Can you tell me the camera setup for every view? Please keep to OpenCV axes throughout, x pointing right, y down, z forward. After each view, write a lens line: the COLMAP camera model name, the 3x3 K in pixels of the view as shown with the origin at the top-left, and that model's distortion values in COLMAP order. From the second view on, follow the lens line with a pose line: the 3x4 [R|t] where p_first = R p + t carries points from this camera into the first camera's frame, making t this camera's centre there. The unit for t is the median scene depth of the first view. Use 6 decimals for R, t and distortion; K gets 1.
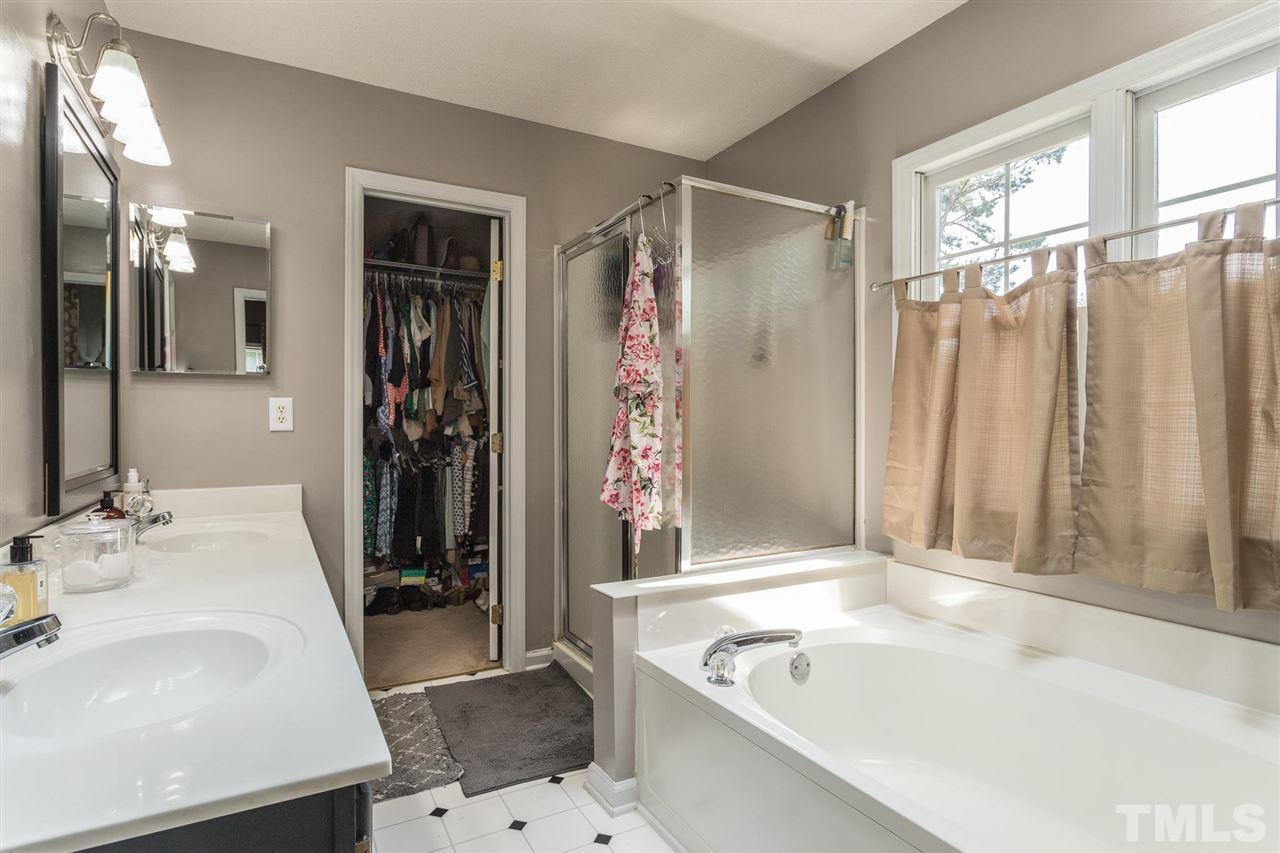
lens RADIAL K [[668.1, 0, 642.0], [0, 668.1, 426.3], [0, 0, 1]] dist [0.000438, 0.003845]
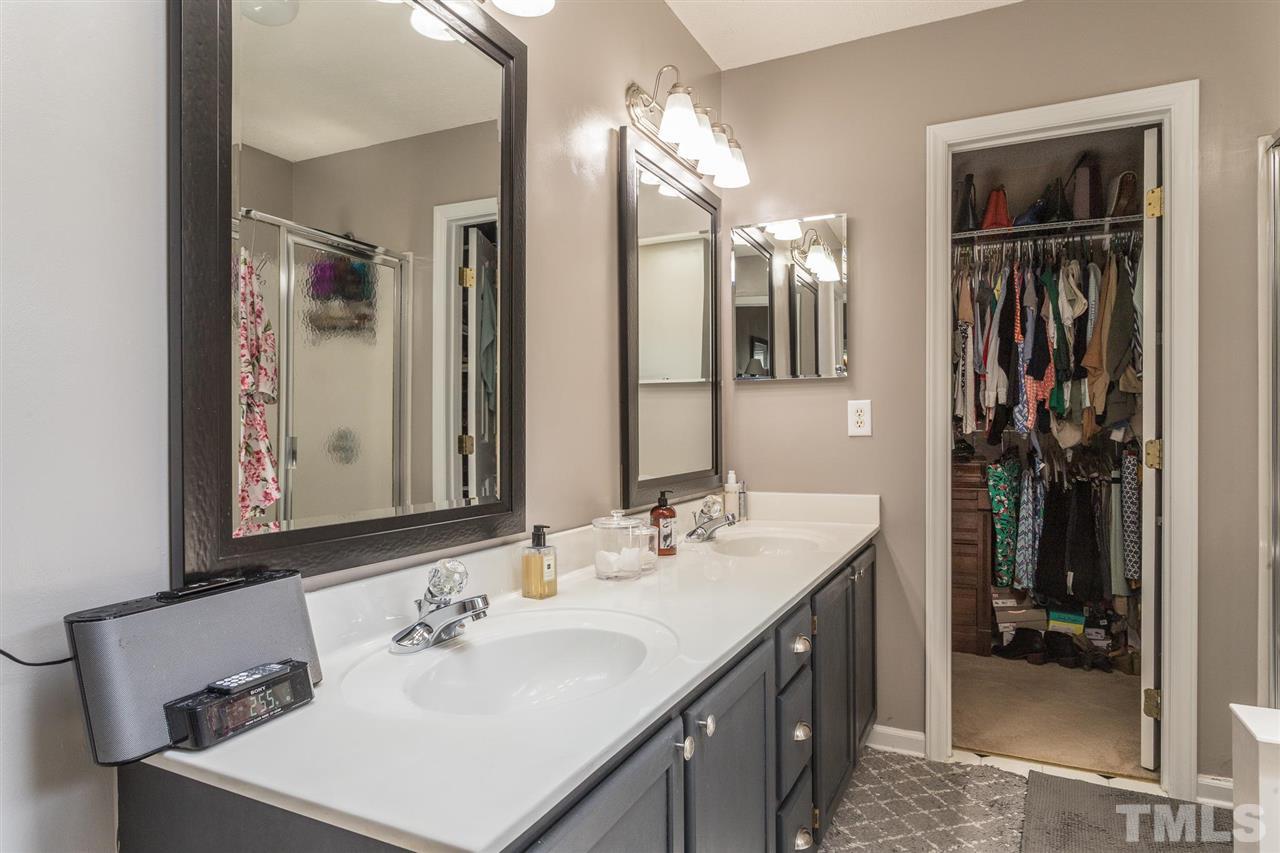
lens RADIAL K [[737.6, 0, 642.5], [0, 737.6, 432.4], [0, 0, 1]] dist [-0.004364, 0.002314]
pose [[0.576810, 0.000157, -0.816879, 0.077524], [0.005120, 0.999980, 0.003808, -0.002319], [0.816863, -0.006378, 0.576797, 0.106473]]
